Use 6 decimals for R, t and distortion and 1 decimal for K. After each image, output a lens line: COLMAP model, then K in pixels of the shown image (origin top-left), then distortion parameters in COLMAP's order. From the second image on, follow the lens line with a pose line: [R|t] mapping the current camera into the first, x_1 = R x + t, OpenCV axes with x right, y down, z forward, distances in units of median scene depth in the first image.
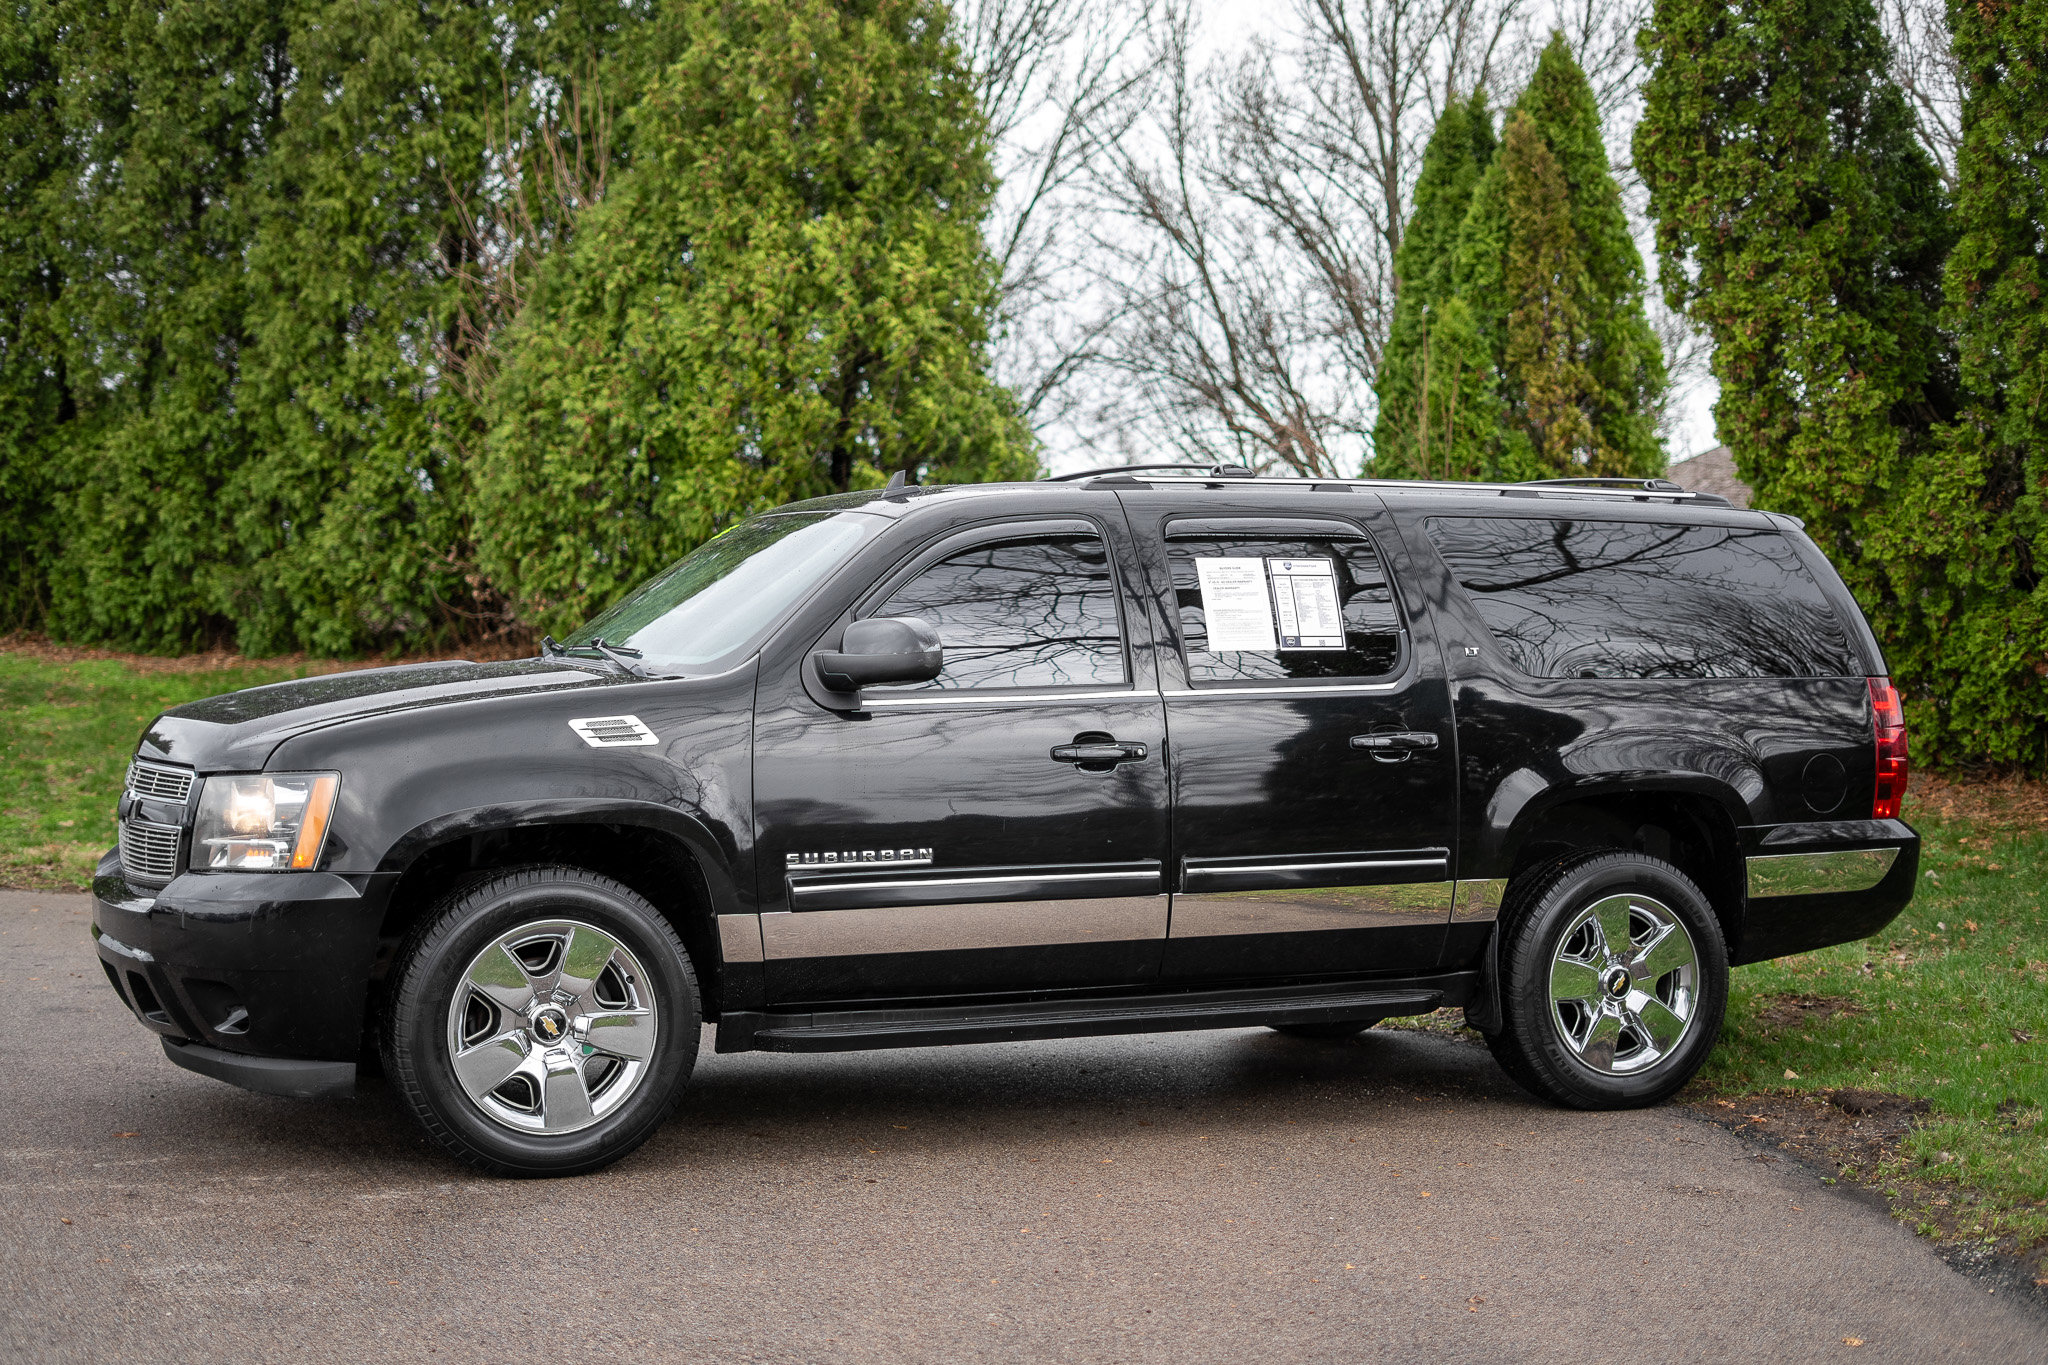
lens RADIAL K [[2977.4, 0, 1024.0], [0, 2977.4, 682.5], [0, 0, 1]] dist [-0.030679, 0.176119]
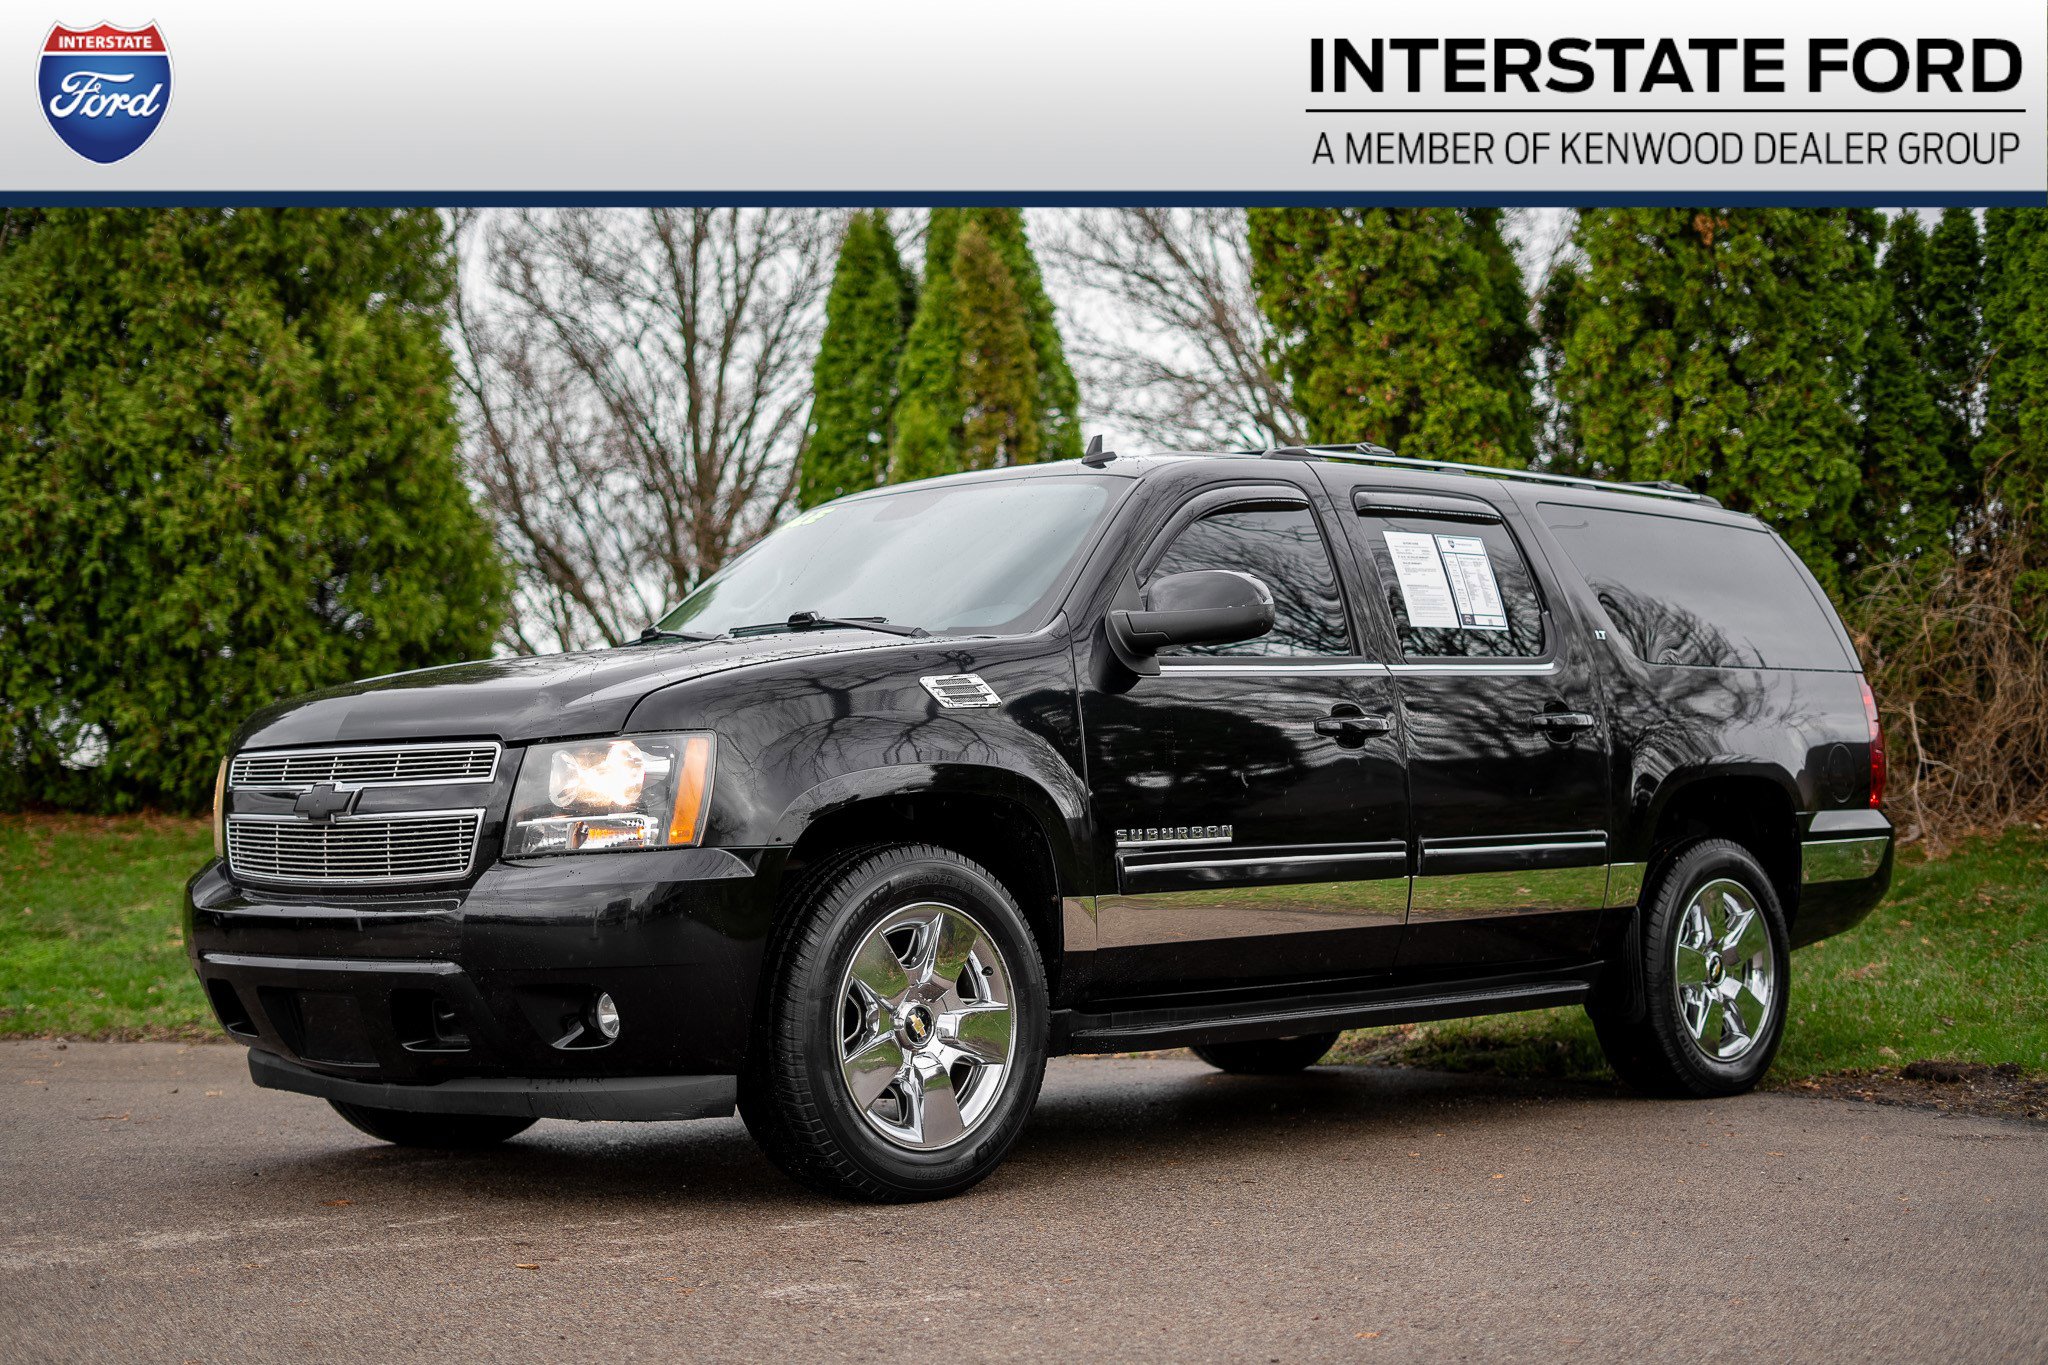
lens RADIAL K [[2977.4, 0, 1024.0], [0, 2977.4, 682.5], [0, 0, 1]] dist [-0.030679, 0.176119]
pose [[0.939956, -0.010486, 0.341135, -0.166574], [0.033348, 0.997567, -0.061223, 0.027083], [-0.339663, 0.068924, 0.938018, 0.063463]]
